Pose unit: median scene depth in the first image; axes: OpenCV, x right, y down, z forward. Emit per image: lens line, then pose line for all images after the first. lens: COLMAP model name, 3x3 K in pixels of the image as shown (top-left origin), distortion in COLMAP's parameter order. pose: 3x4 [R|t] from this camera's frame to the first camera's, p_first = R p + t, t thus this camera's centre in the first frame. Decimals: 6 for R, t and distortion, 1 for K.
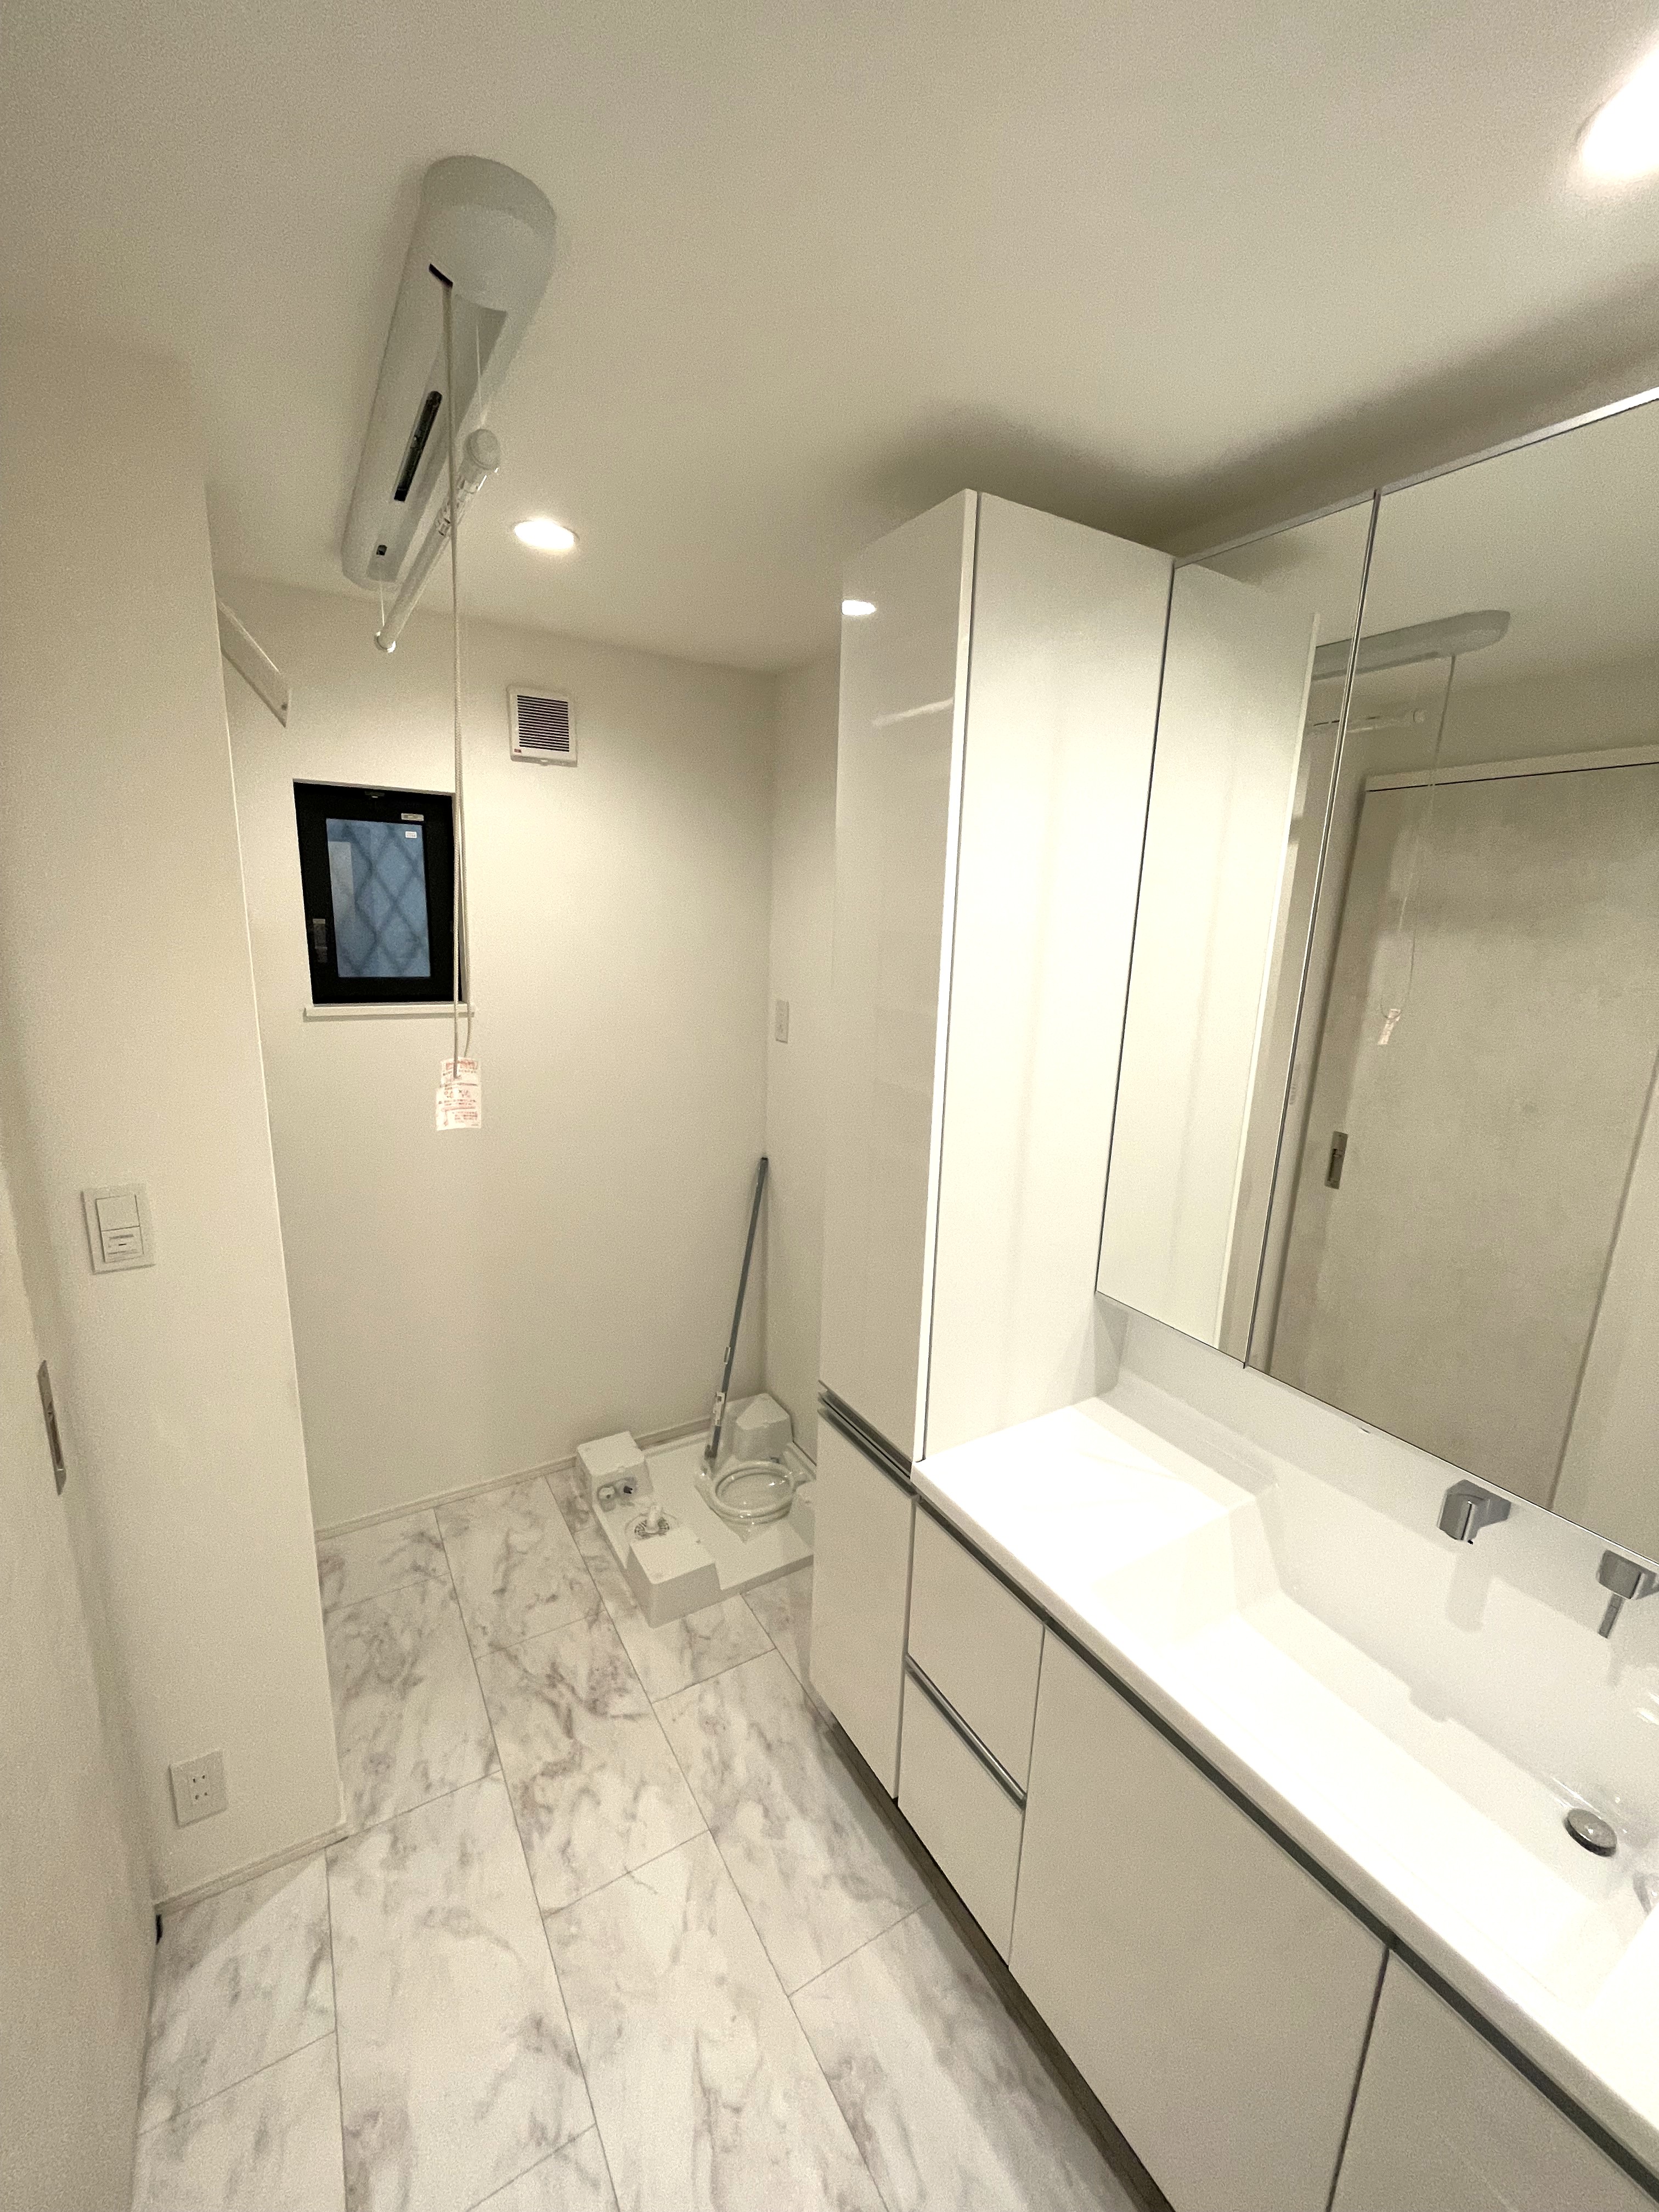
lens RADIAL K [[893.3, 0, 826.9], [0, 893.3, 1107.4], [0, 0, 1]] dist [0.000835, -0.000757]
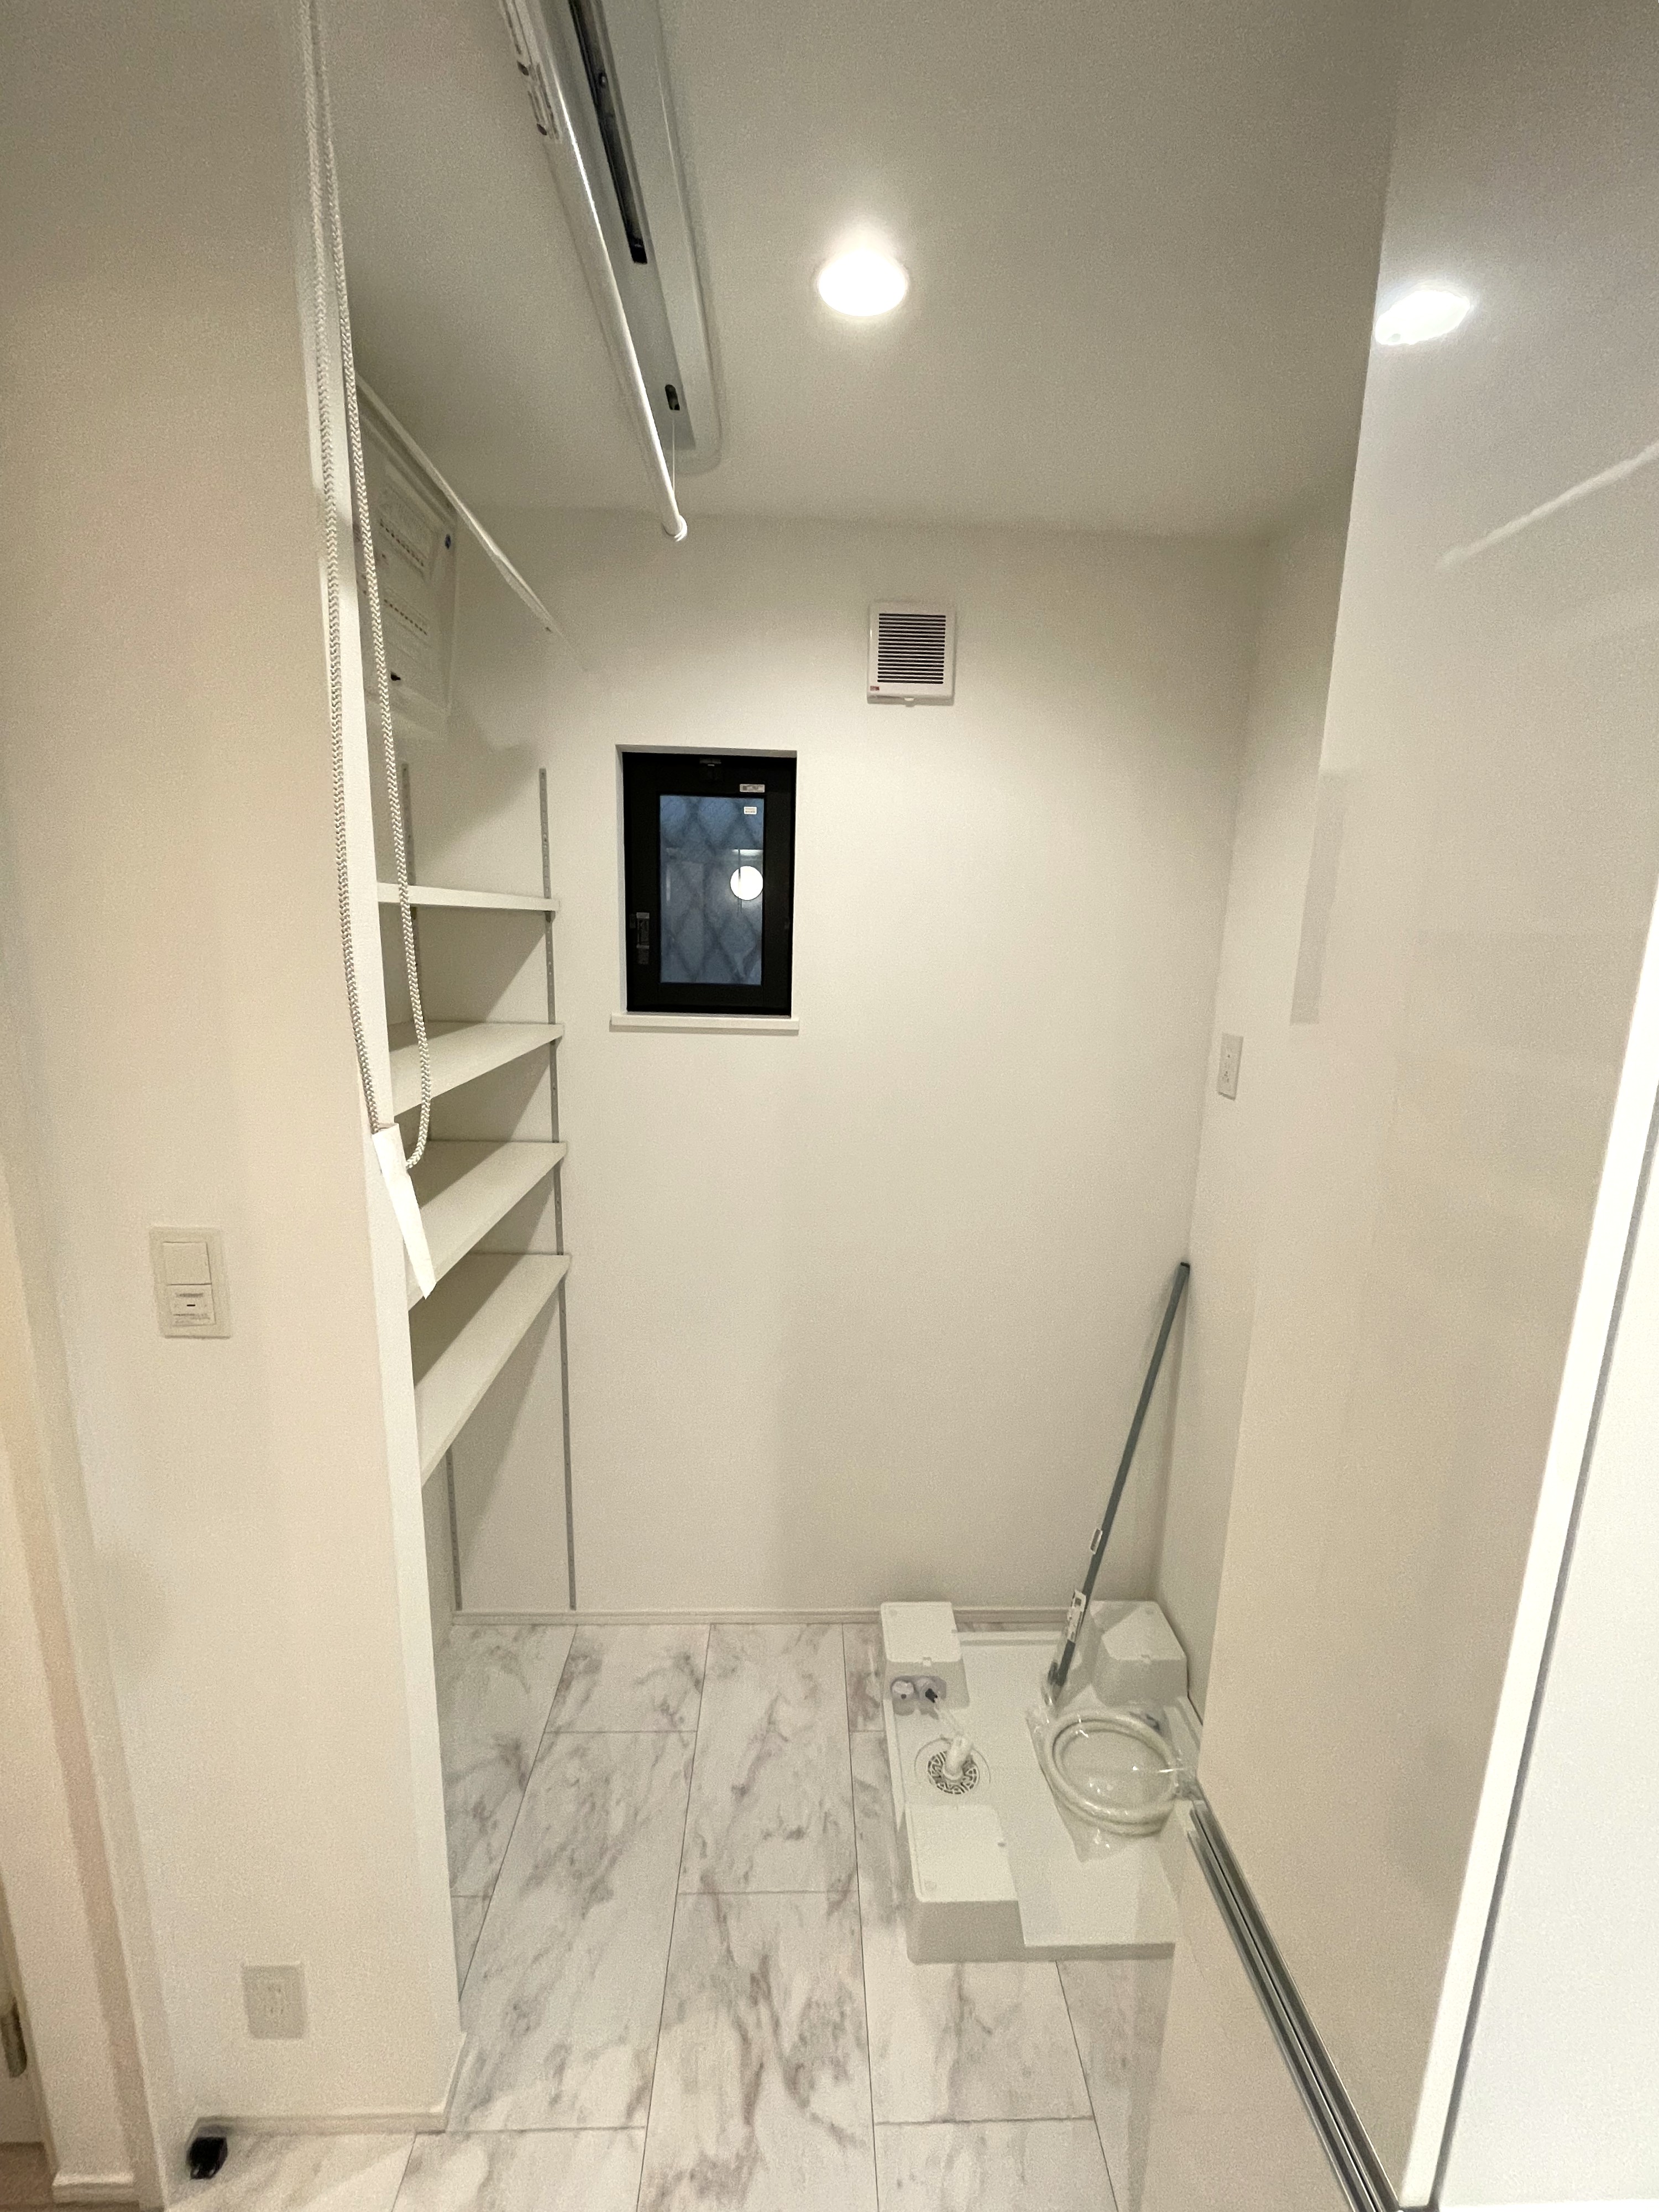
lens RADIAL K [[893.3, 0, 835.0], [0, 893.3, 1107.7], [0, 0, 1]] dist [0.000835, -0.000757]
pose [[0.872809, 0.086317, -0.480368, 0.018107], [-0.103399, 0.994598, -0.009153, -0.034906], [0.476983, 0.057658, 0.877019, 0.334743]]
